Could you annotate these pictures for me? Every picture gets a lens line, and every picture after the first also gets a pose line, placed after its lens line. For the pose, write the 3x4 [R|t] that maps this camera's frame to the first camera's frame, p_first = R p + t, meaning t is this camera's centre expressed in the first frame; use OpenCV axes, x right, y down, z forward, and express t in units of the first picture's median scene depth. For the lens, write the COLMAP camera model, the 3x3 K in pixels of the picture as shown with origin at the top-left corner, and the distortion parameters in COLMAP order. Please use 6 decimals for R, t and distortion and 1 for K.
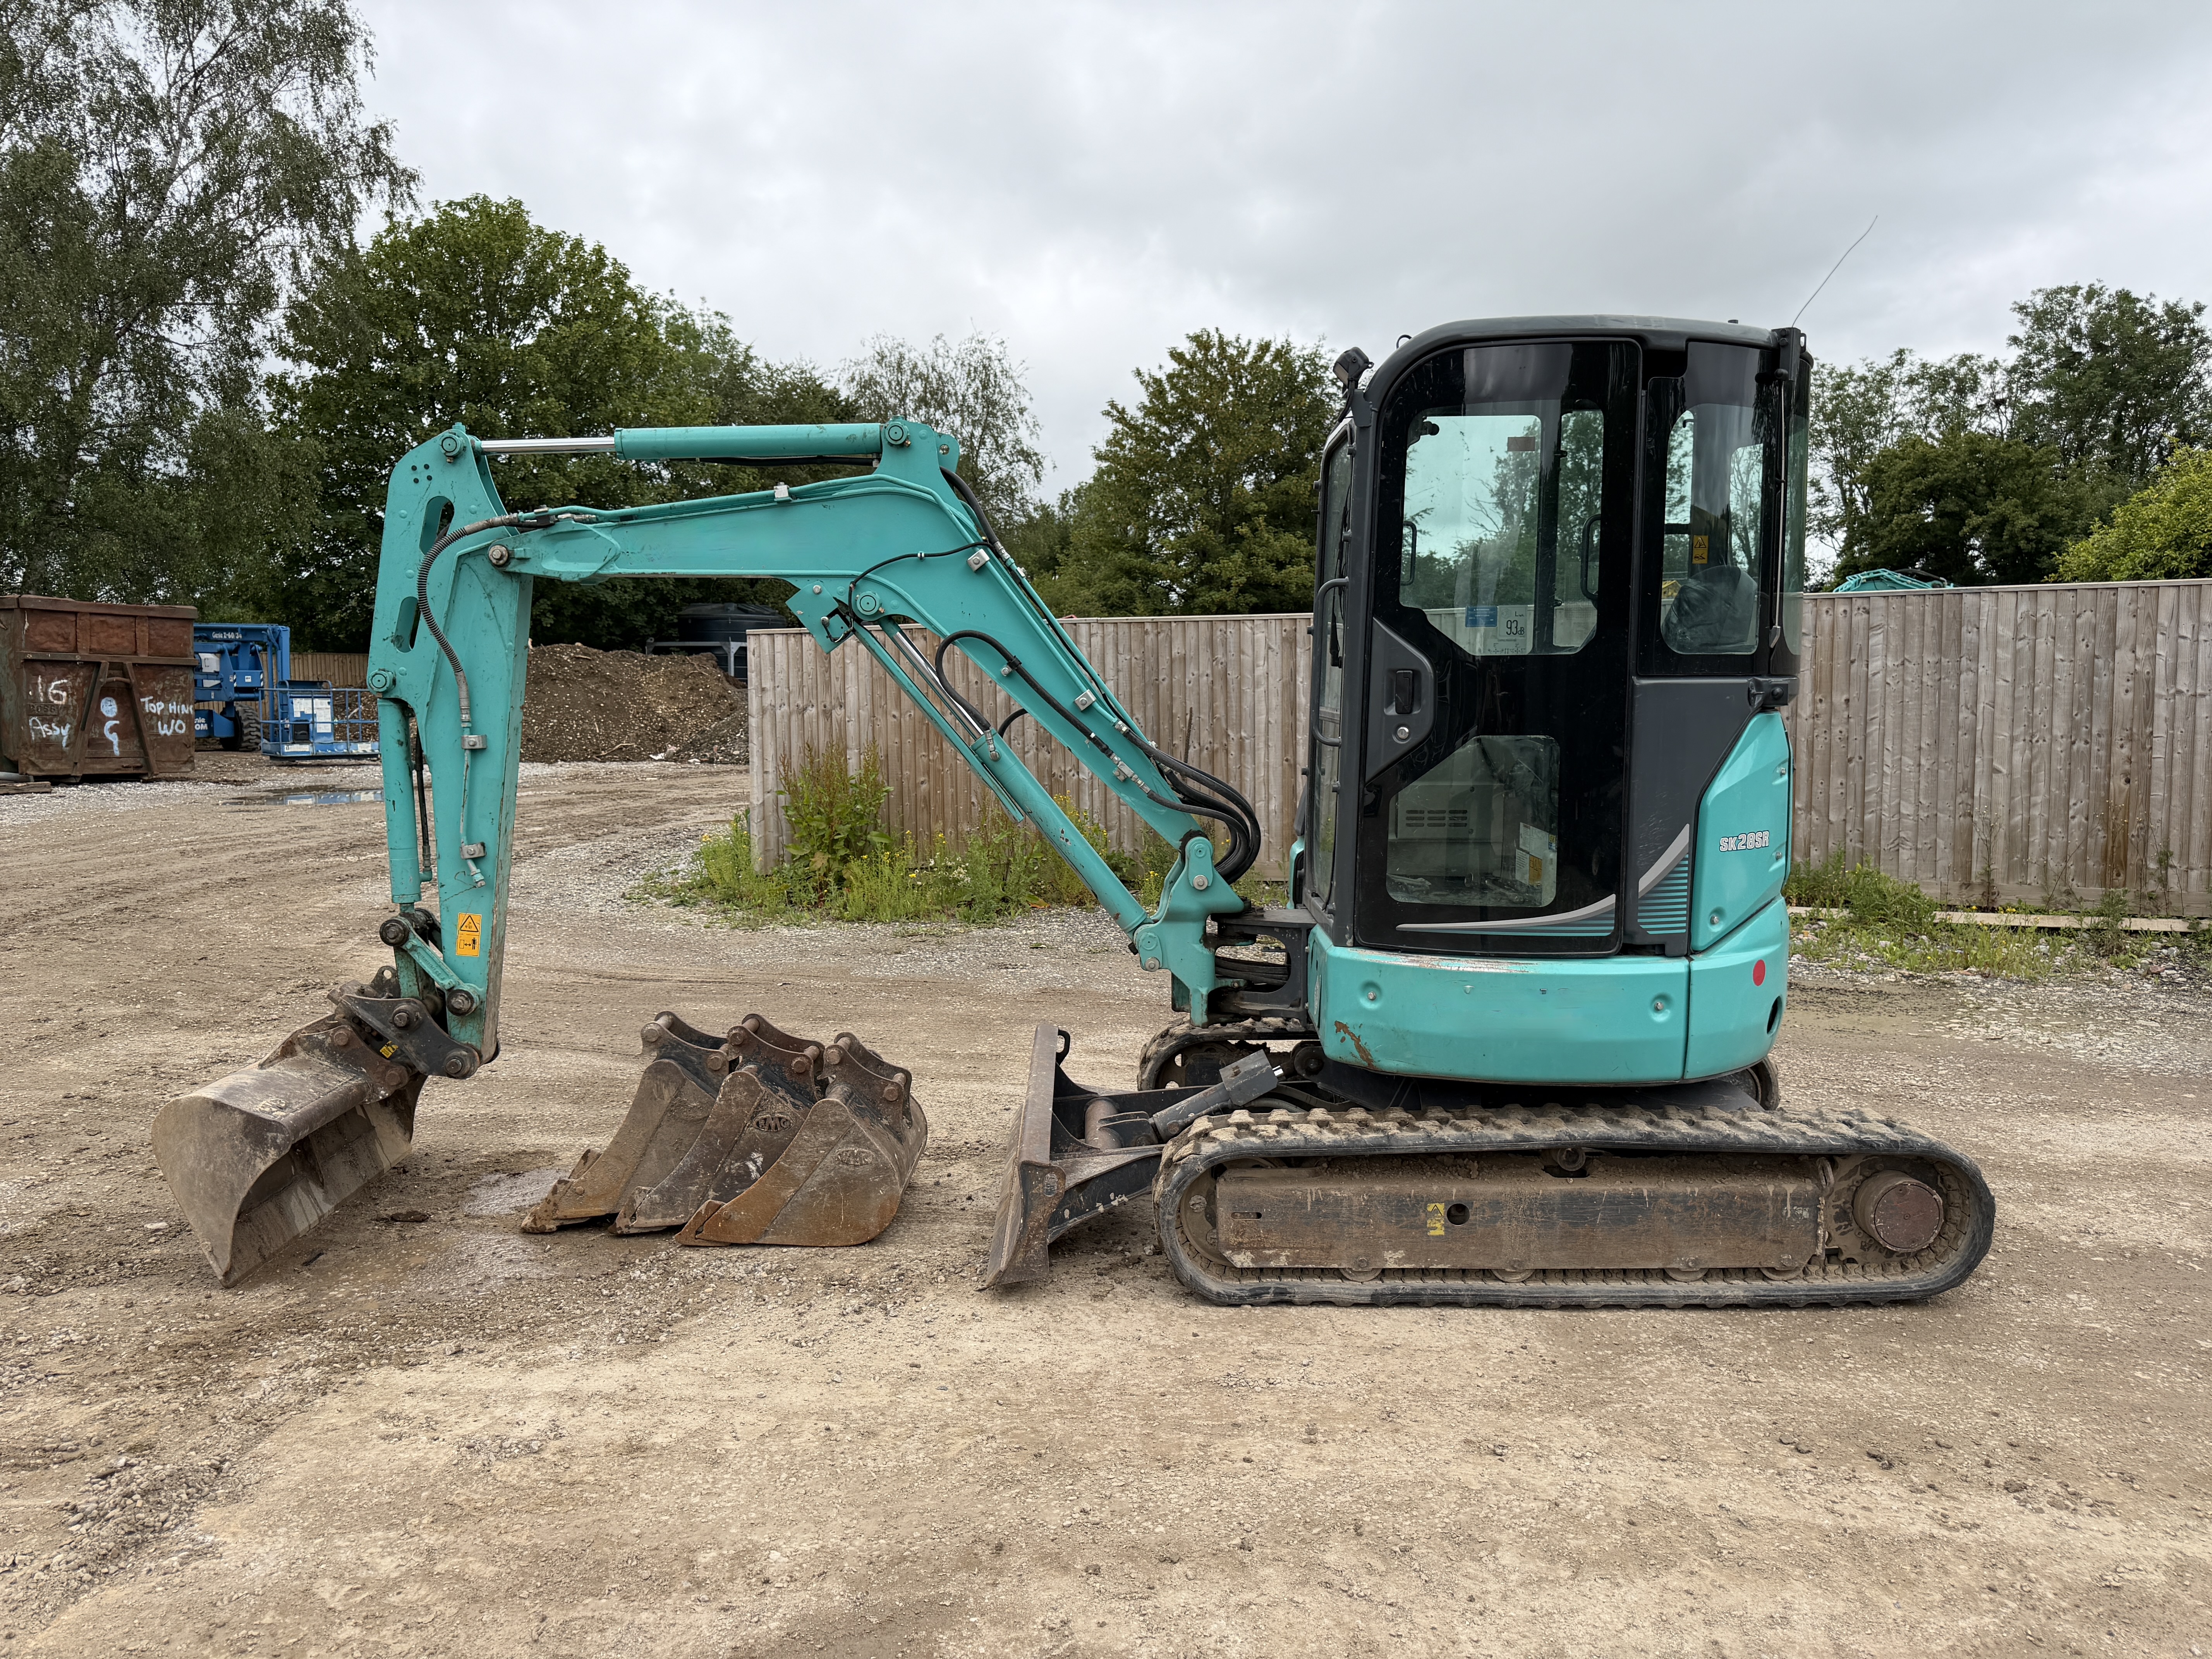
lens RADIAL K [[1557.6, 0, 1110.5], [0, 1557.6, 827.3], [0, 0, 1]] dist [0.094534, -0.136880]
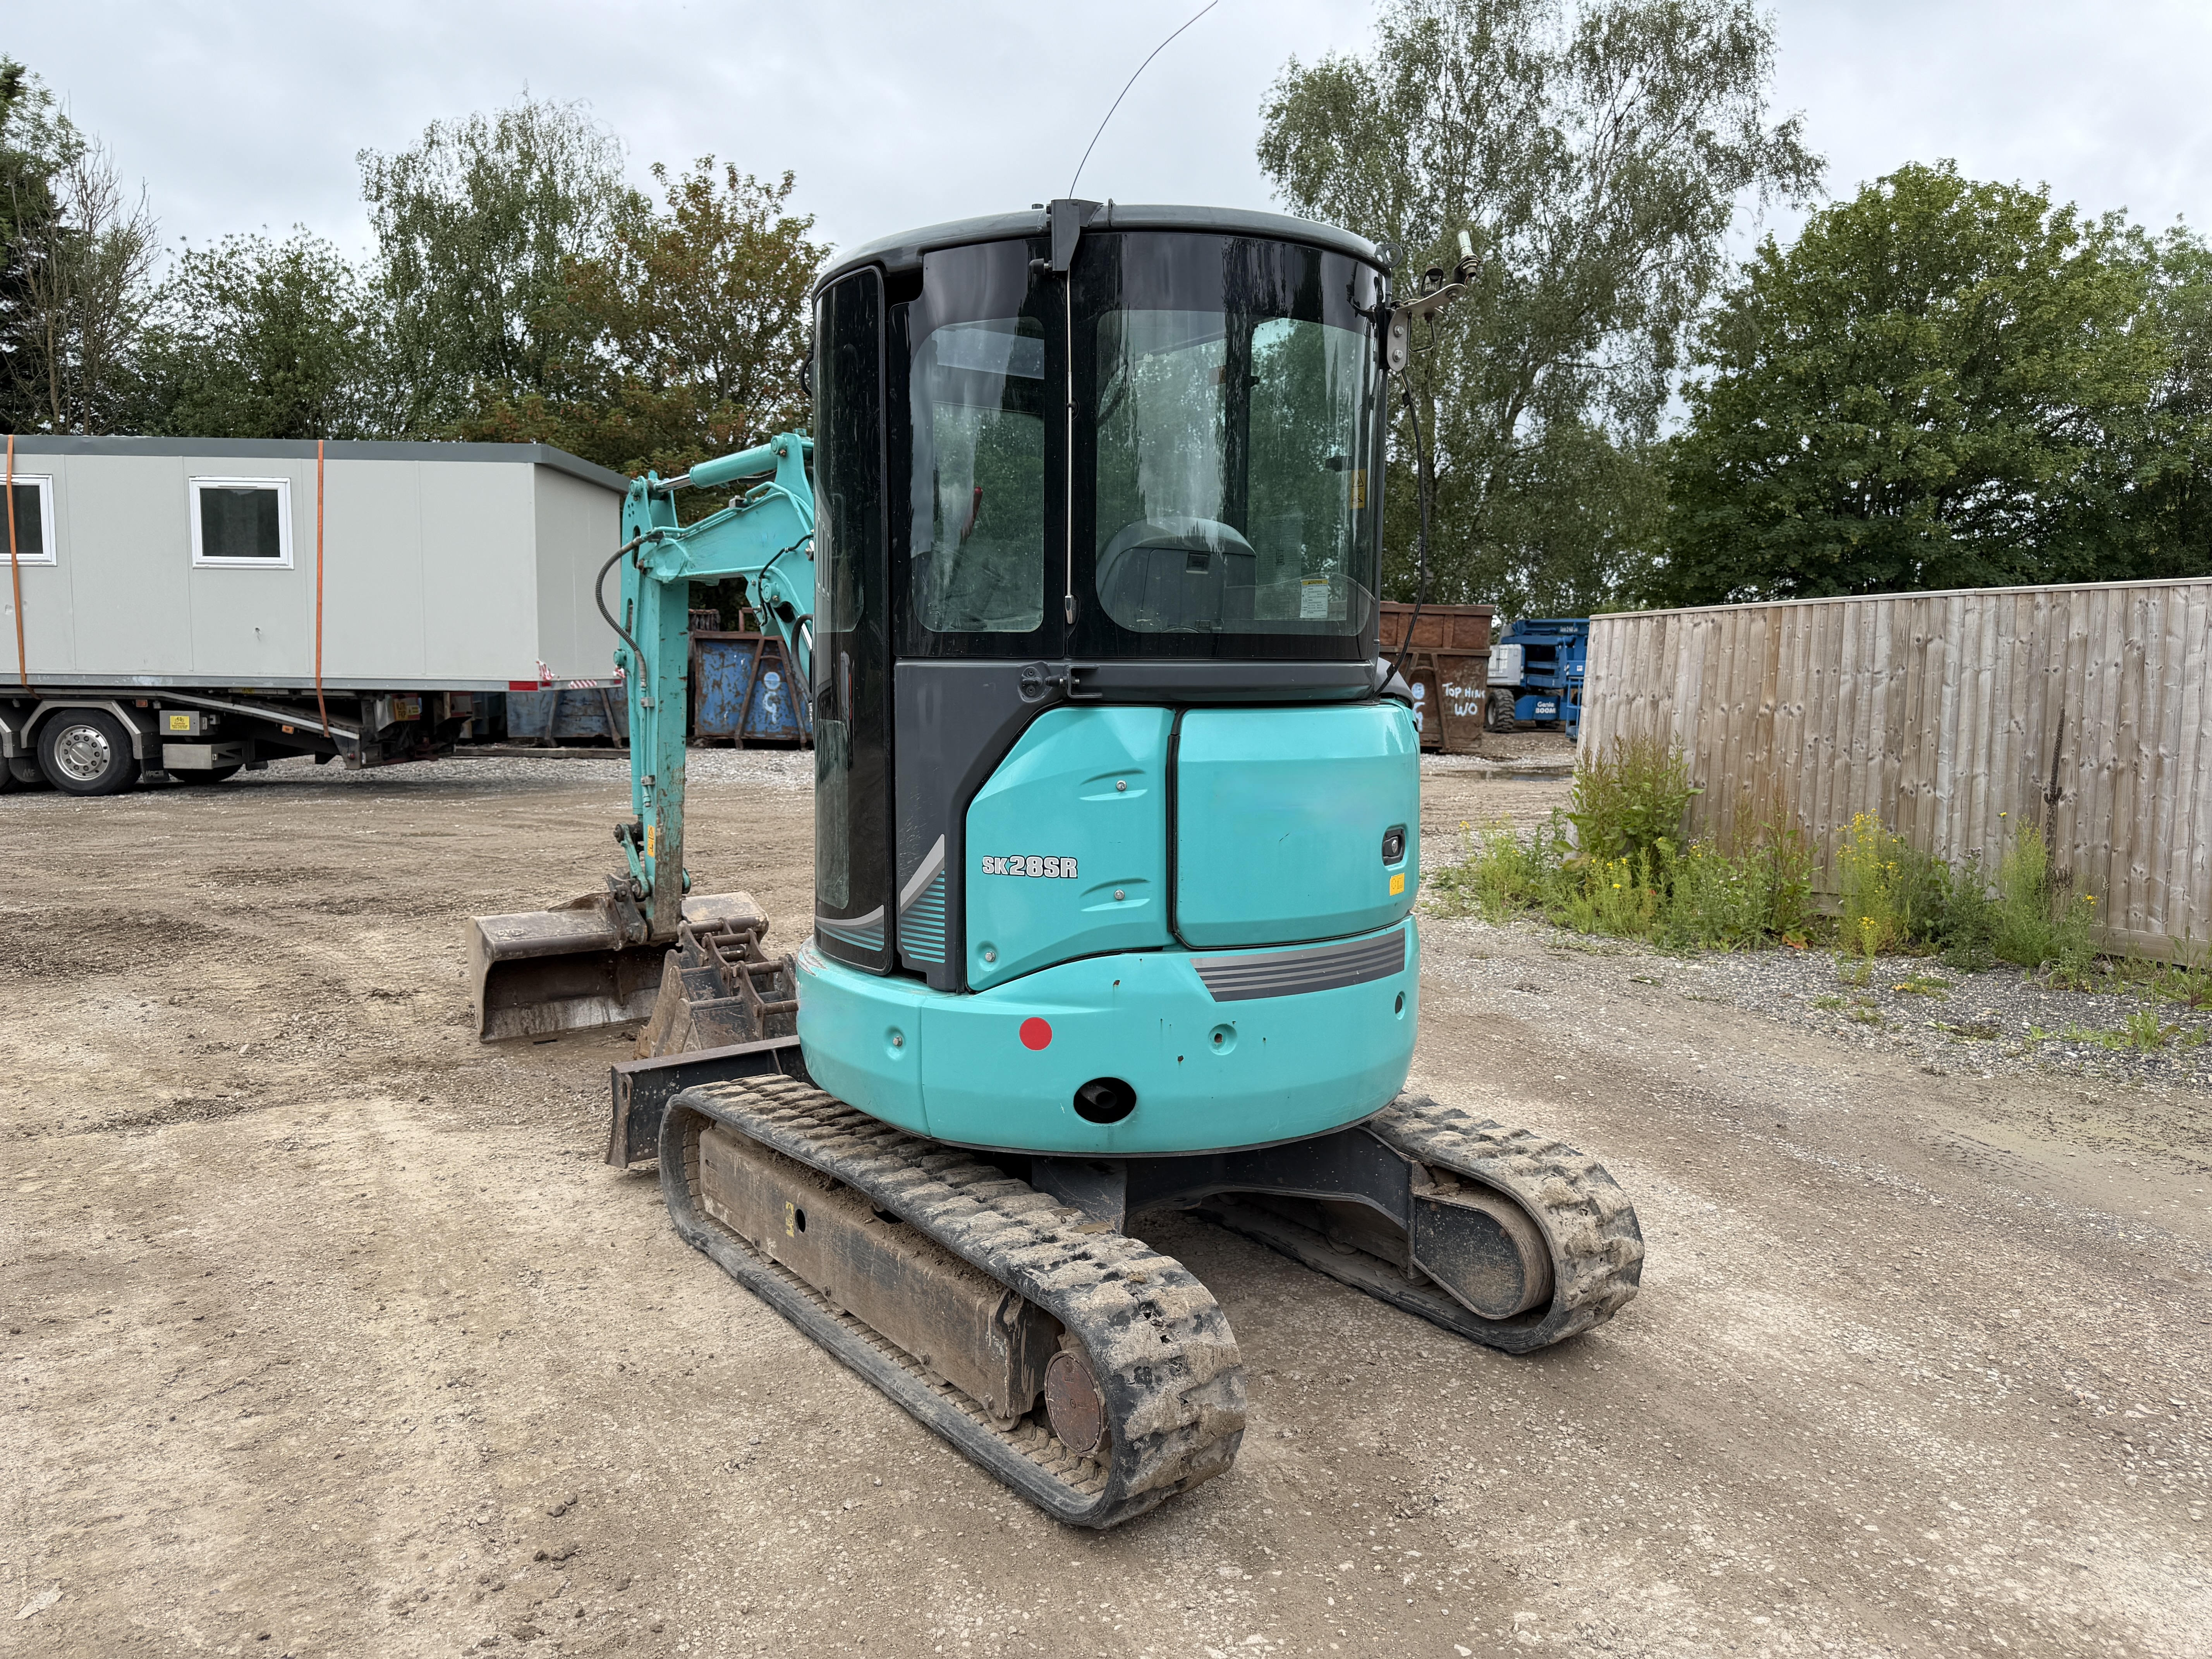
lens RADIAL K [[1557.6, 0, 1110.5], [0, 1557.6, 827.3], [0, 0, 1]] dist [0.094534, -0.136880]
pose [[0.591266, 0.090576, -0.801374, 0.379156], [-0.086936, 0.995041, 0.048323, -0.018457], [0.801777, 0.041097, 0.596208, 0.202881]]
